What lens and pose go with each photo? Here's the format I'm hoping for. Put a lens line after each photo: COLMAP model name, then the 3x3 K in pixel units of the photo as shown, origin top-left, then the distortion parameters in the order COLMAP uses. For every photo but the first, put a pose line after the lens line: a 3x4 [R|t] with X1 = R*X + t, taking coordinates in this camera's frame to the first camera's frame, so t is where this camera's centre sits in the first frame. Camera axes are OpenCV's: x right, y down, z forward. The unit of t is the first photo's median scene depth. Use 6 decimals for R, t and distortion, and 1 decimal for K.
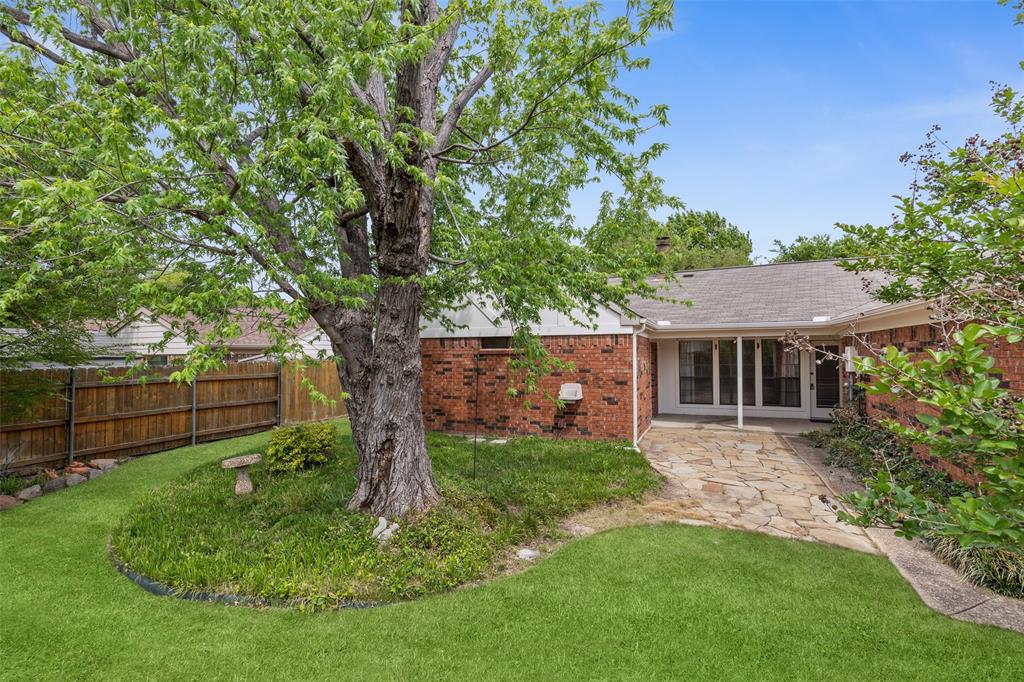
lens RADIAL K [[464.7, 0, 505.7], [0, 464.7, 343.5], [0, 0, 1]] dist [0.001234, 0.000030]
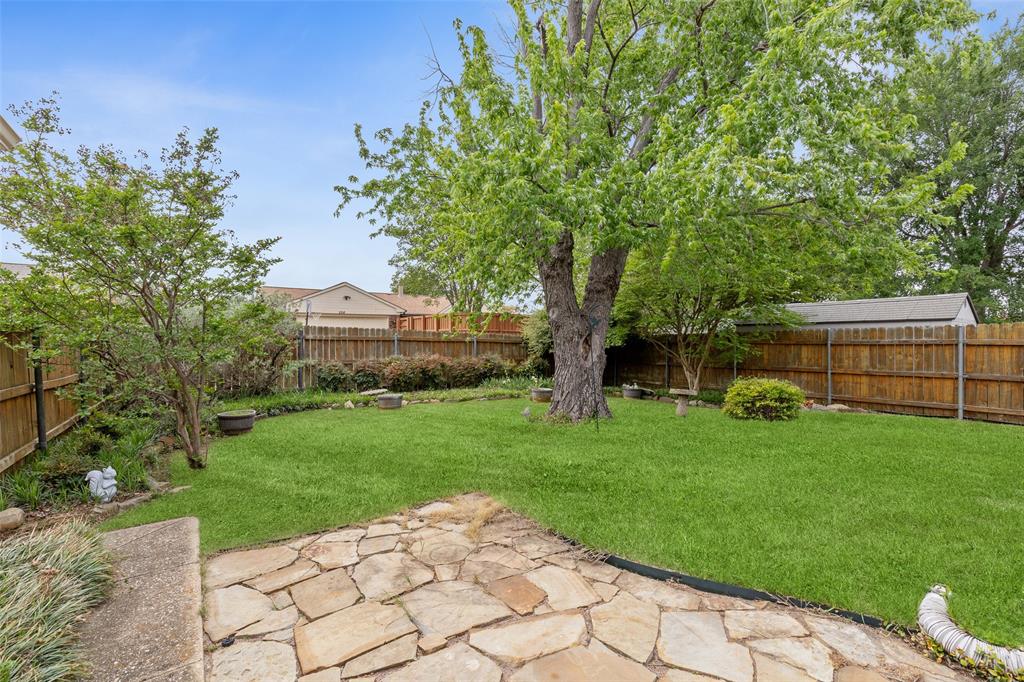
lens RADIAL K [[464.7, 0, 506.8], [0, 464.7, 339.9], [0, 0, 1]] dist [0.001234, 0.000030]
pose [[-0.546522, 0.004159, -0.837435, 0.604234], [0.025387, 0.999610, -0.011604, 0.074369], [0.837060, -0.027602, -0.546414, 0.937003]]
